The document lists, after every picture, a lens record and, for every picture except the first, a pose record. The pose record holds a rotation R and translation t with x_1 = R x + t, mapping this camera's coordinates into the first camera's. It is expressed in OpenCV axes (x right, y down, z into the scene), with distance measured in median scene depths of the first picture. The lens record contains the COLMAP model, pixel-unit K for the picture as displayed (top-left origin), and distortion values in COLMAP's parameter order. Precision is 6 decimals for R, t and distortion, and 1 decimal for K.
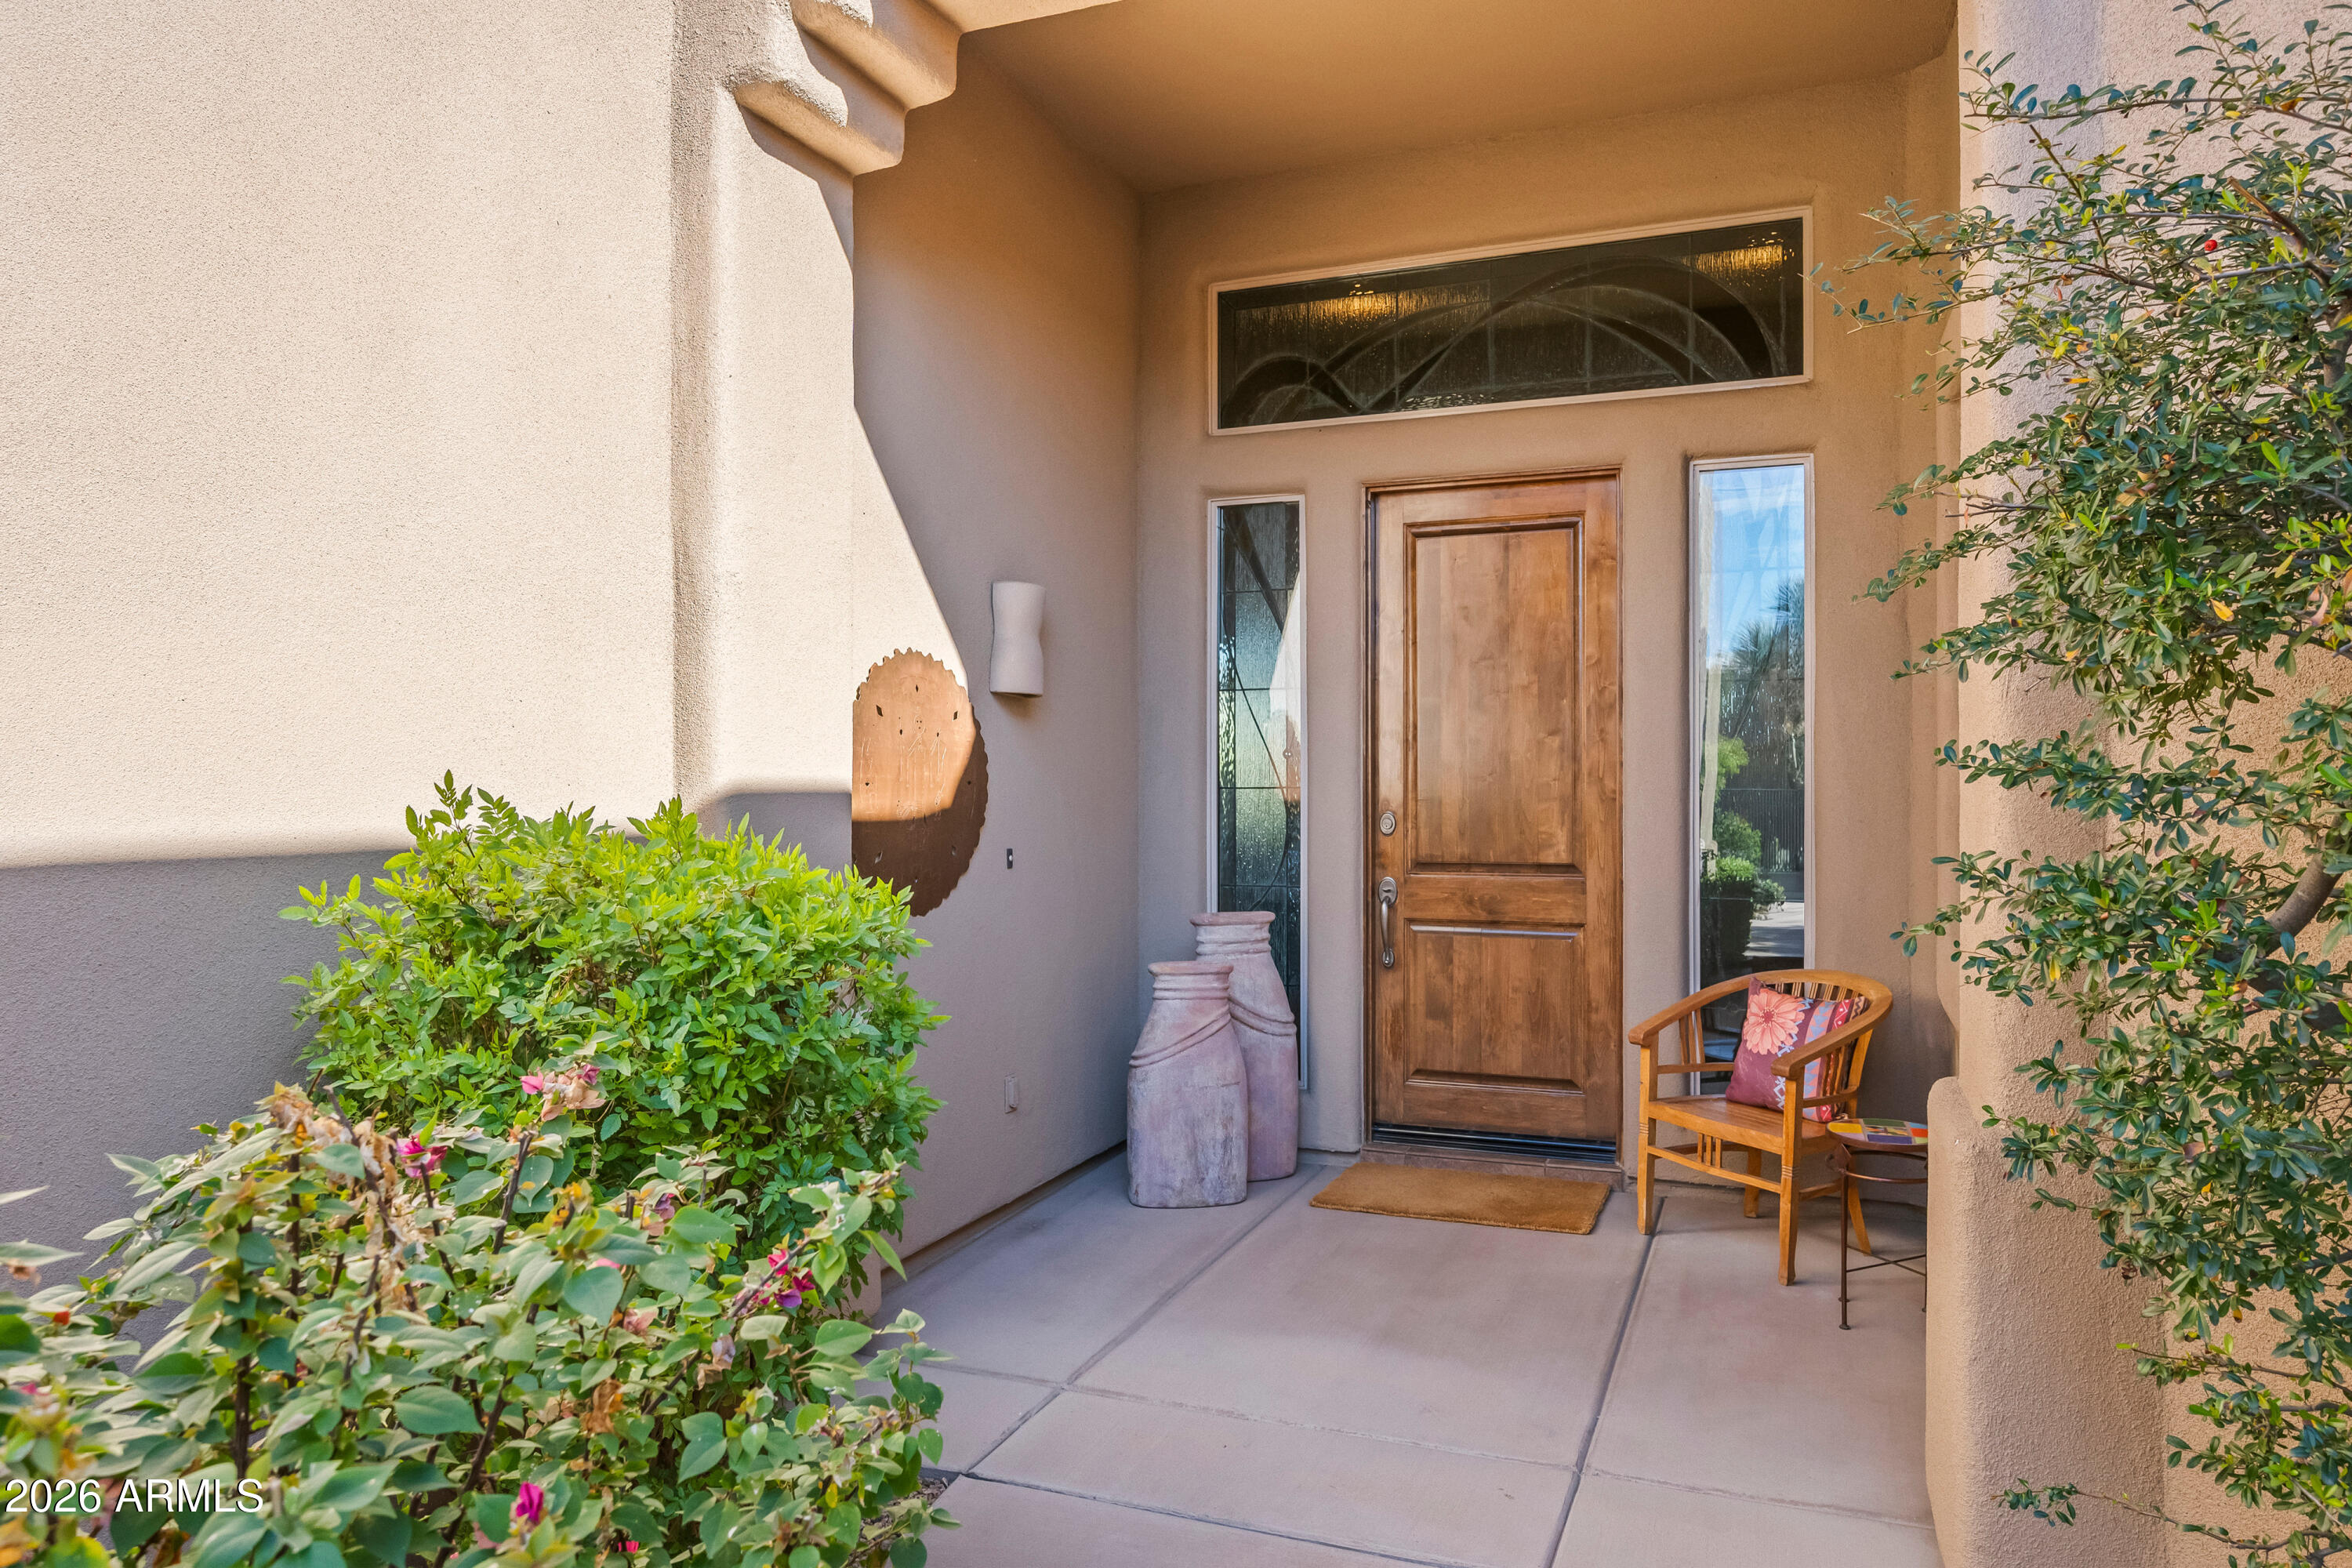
lens RADIAL K [[1498.6, 0, 1177.2], [0, 1498.6, 779.9], [0, 0, 1]] dist [0.001001, 0.000040]
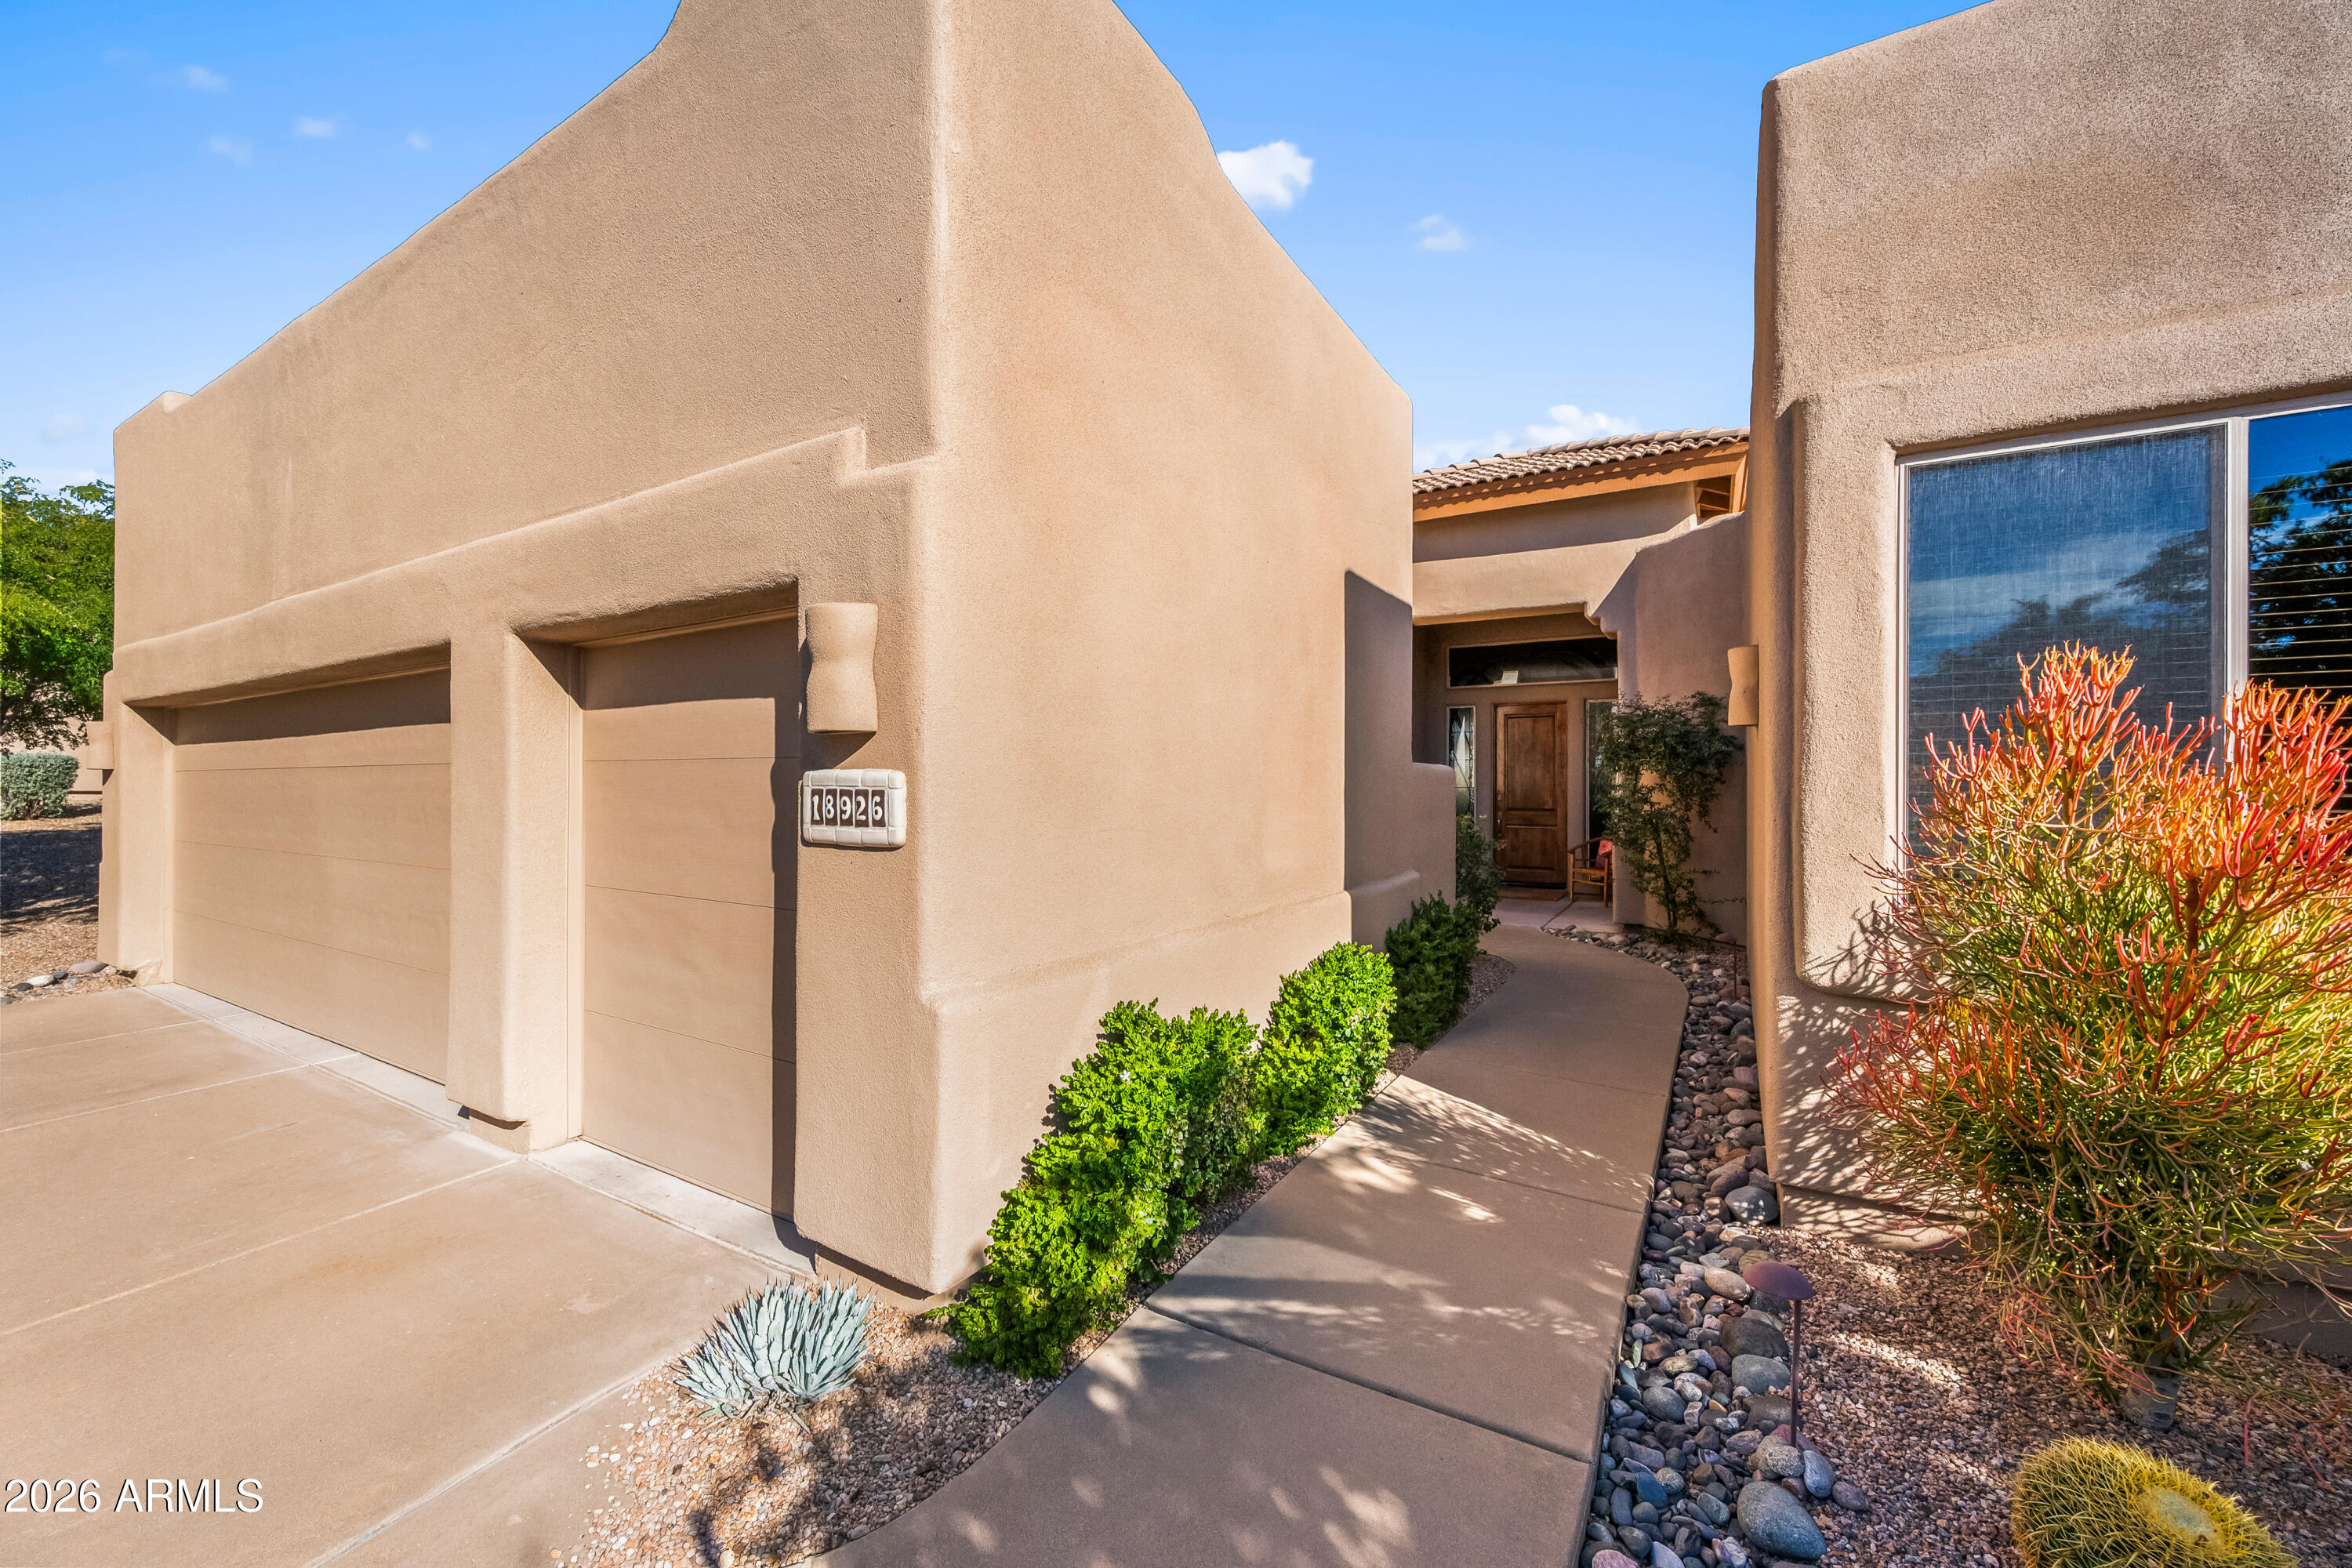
lens RADIAL K [[923.1, 0, 1172.5], [0, 923.1, 782.4], [0, 0, 1]] dist [-0.002740, -0.000140]
pose [[0.990577, -0.002073, -0.136939, -0.348650], [0.000858, 0.999960, -0.008932, 0.011742], [0.136952, 0.008730, 0.990539, -1.358819]]
